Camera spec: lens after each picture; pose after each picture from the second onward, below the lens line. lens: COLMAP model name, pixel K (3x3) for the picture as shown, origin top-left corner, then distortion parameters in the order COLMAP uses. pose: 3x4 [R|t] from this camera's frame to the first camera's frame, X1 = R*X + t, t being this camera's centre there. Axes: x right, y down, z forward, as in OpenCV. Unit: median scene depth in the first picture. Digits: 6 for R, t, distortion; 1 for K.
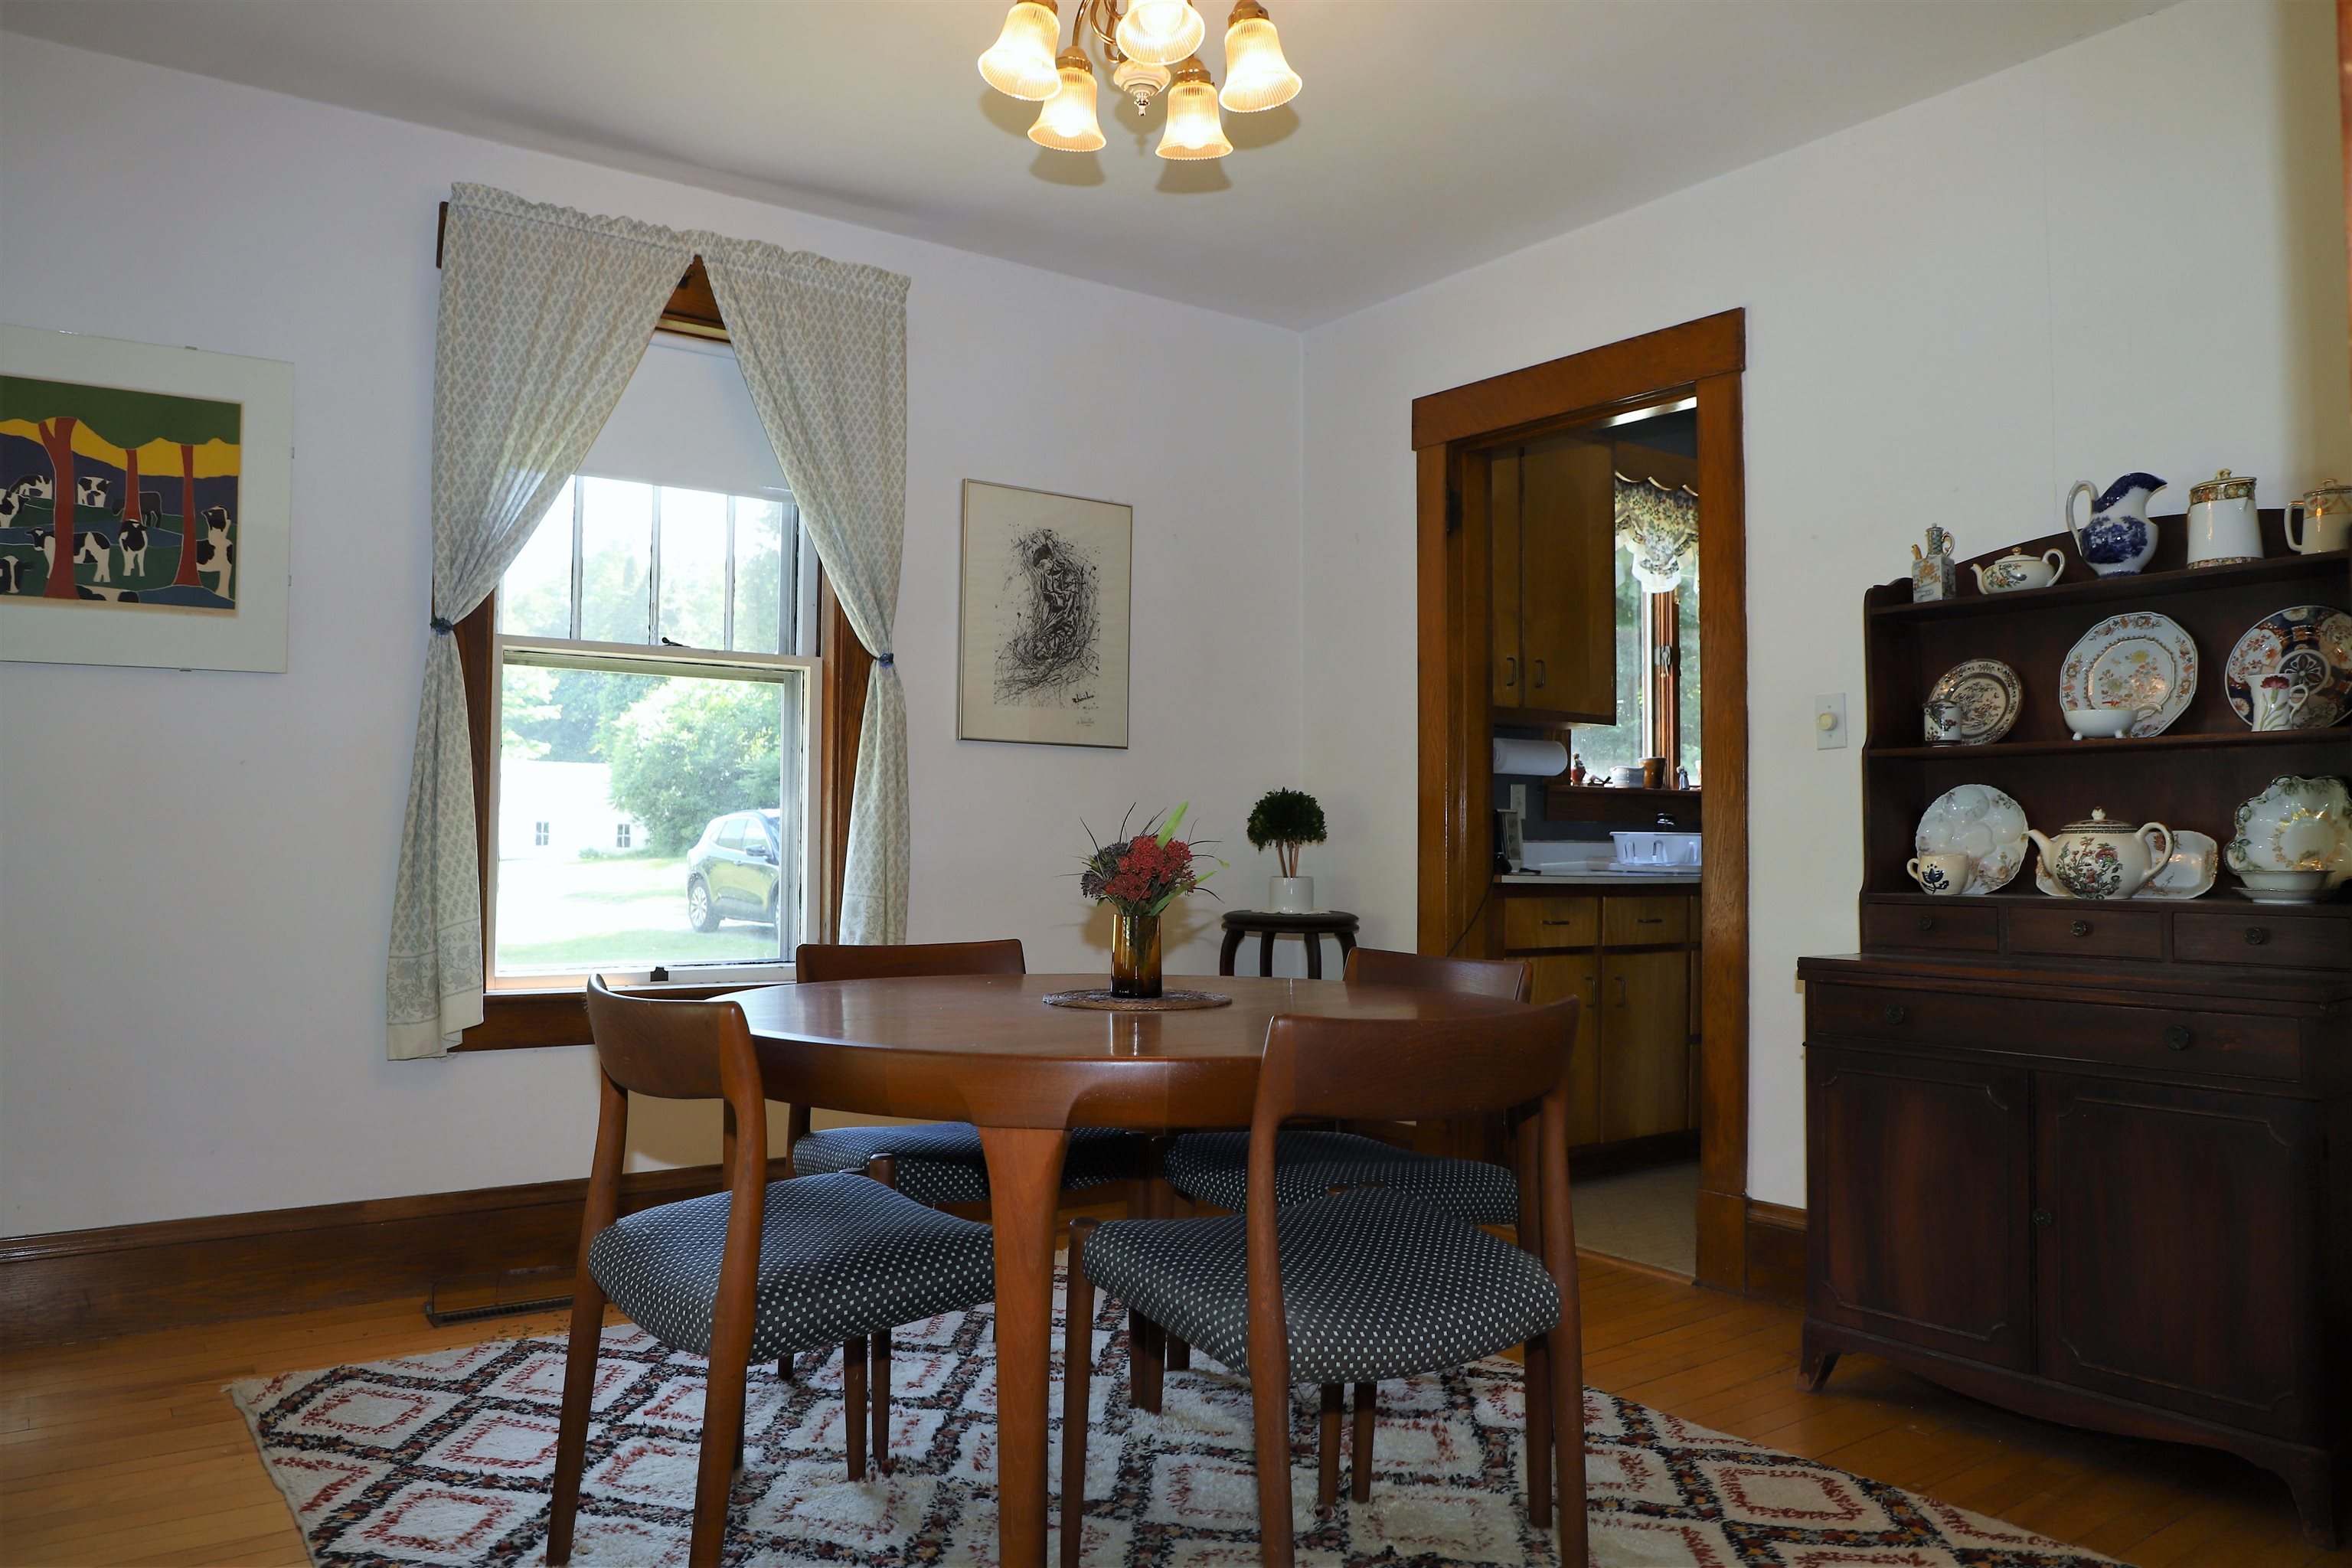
lens RADIAL K [[1633.1, 0, 1161.9], [0, 1633.1, 771.5], [0, 0, 1]] dist [-0.076919, 0.037228]
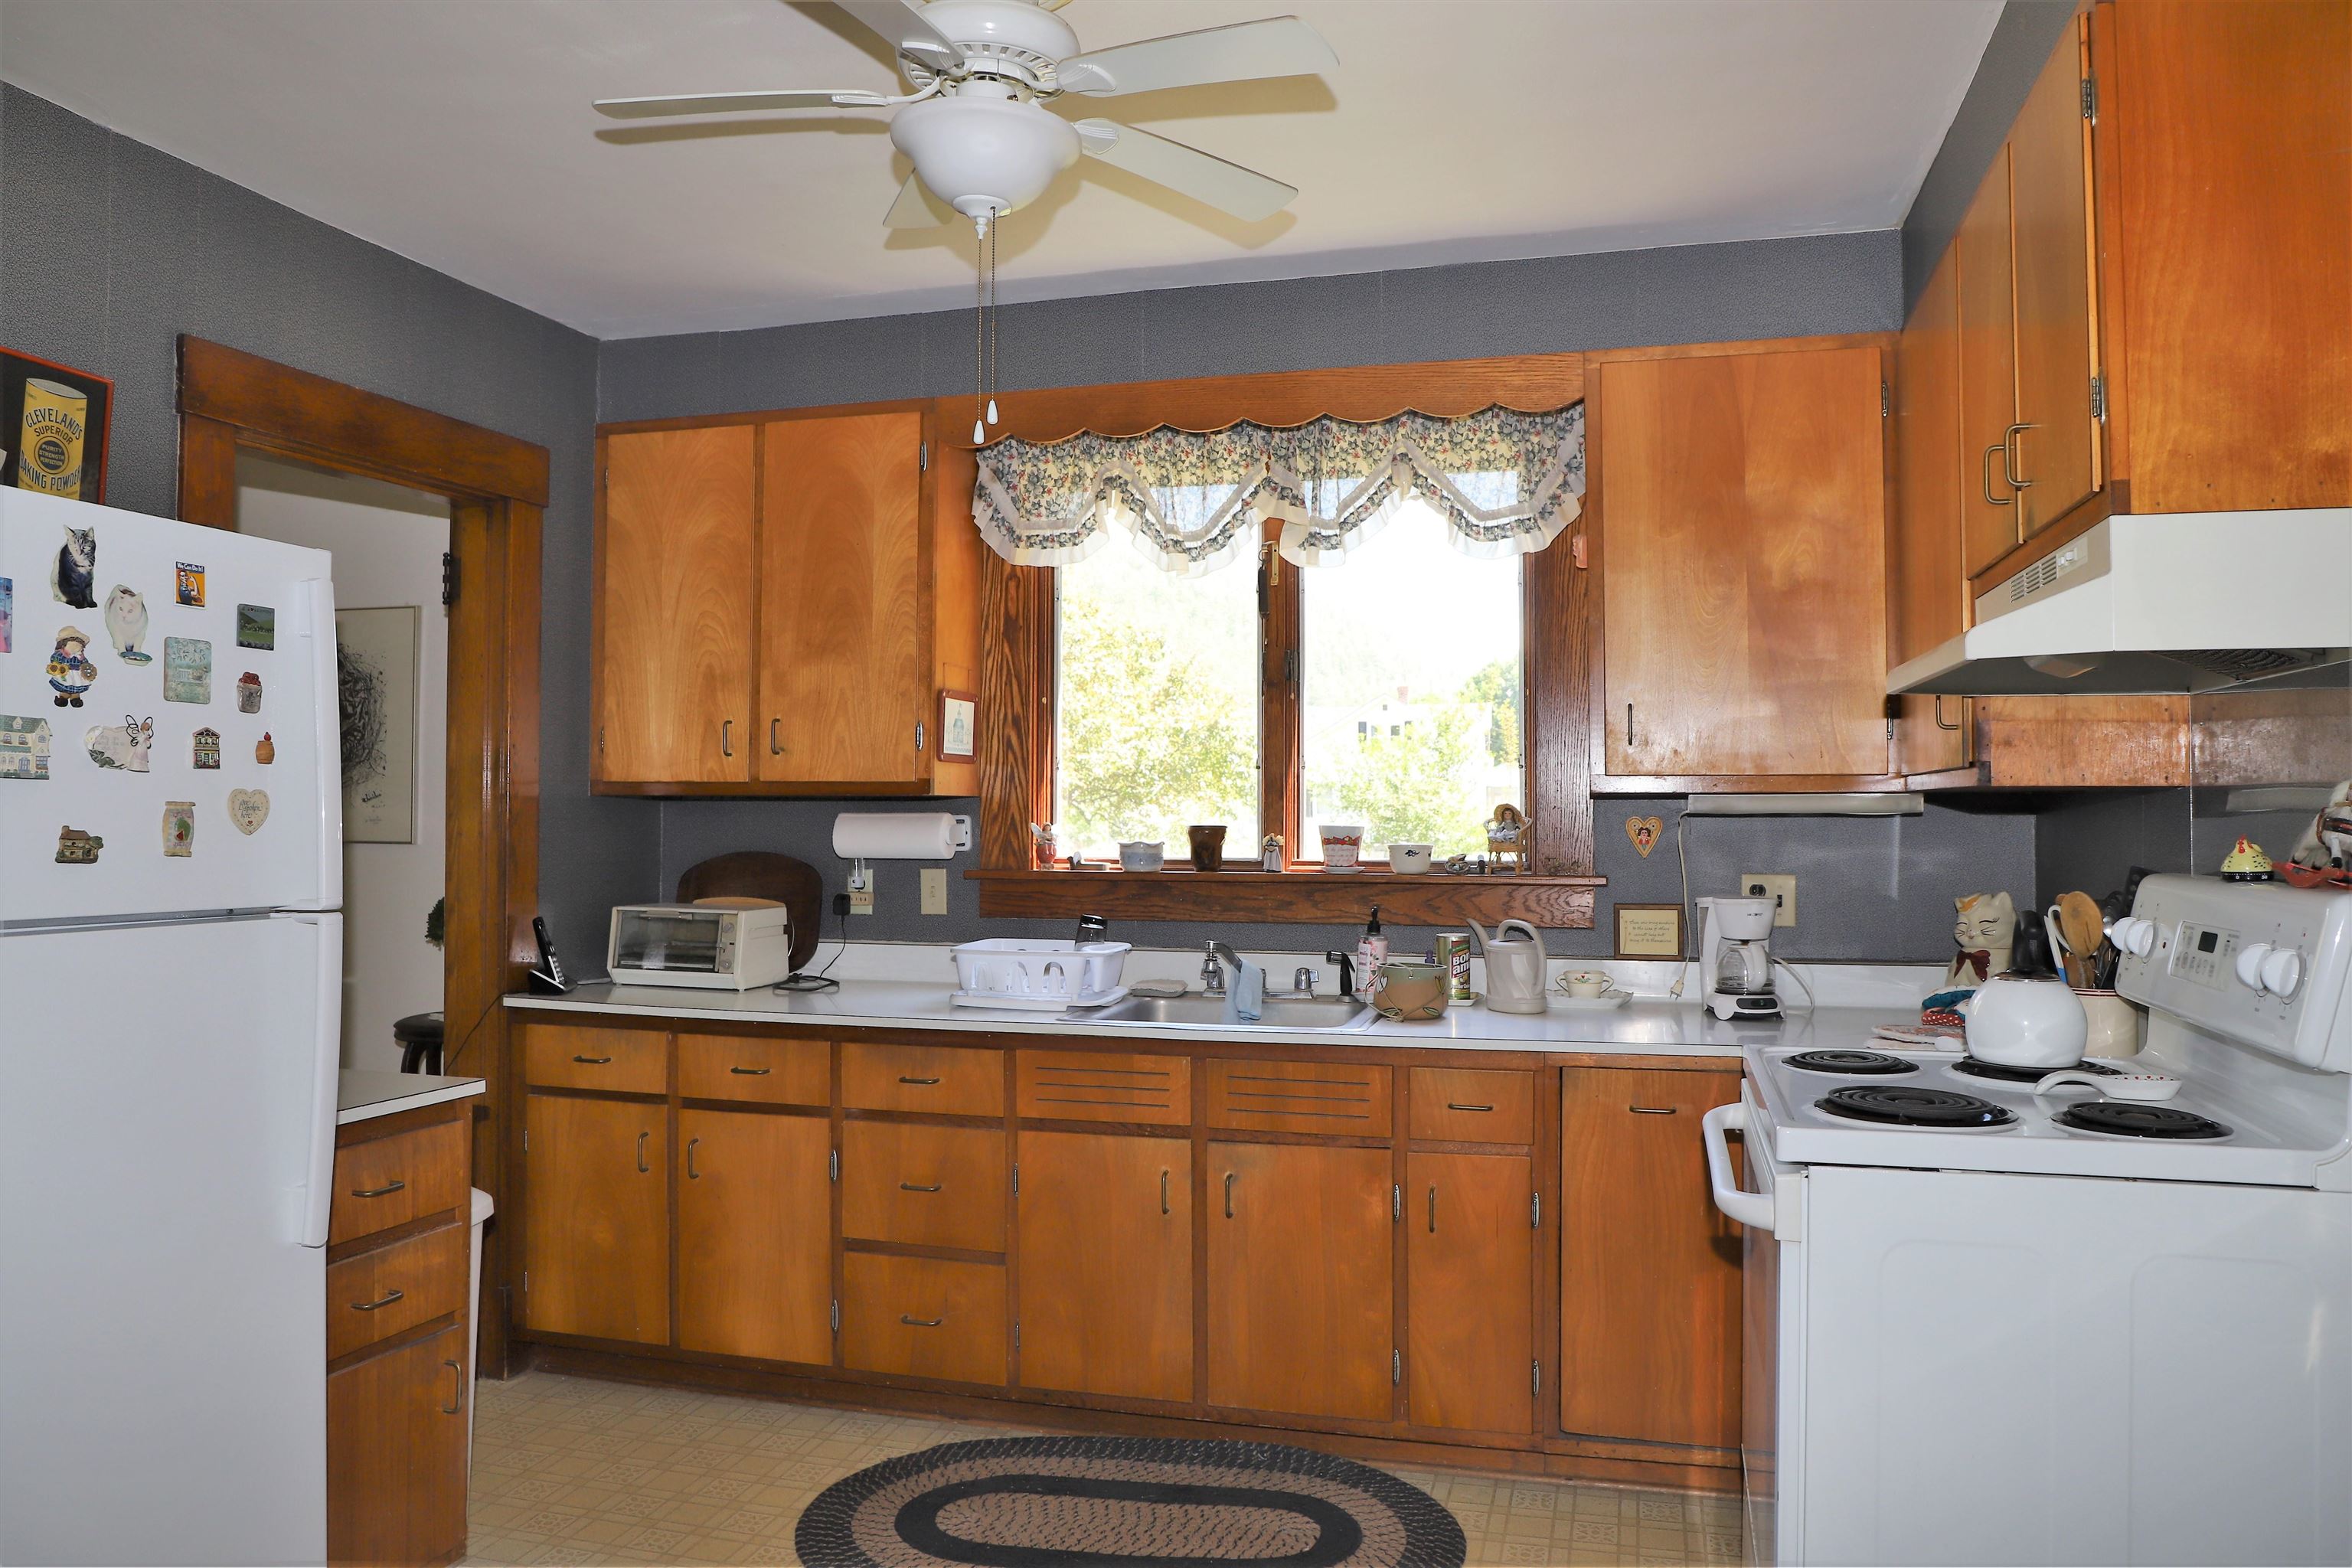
lens RADIAL K [[1633.1, 0, 1161.9], [0, 1633.1, 771.5], [0, 0, 1]] dist [-0.076919, 0.037228]
pose [[0.617598, -0.025806, -0.786071, 1.062553], [0.040561, 0.999177, -0.000934, -0.038546], [0.785447, -0.031307, 0.618136, 0.735504]]
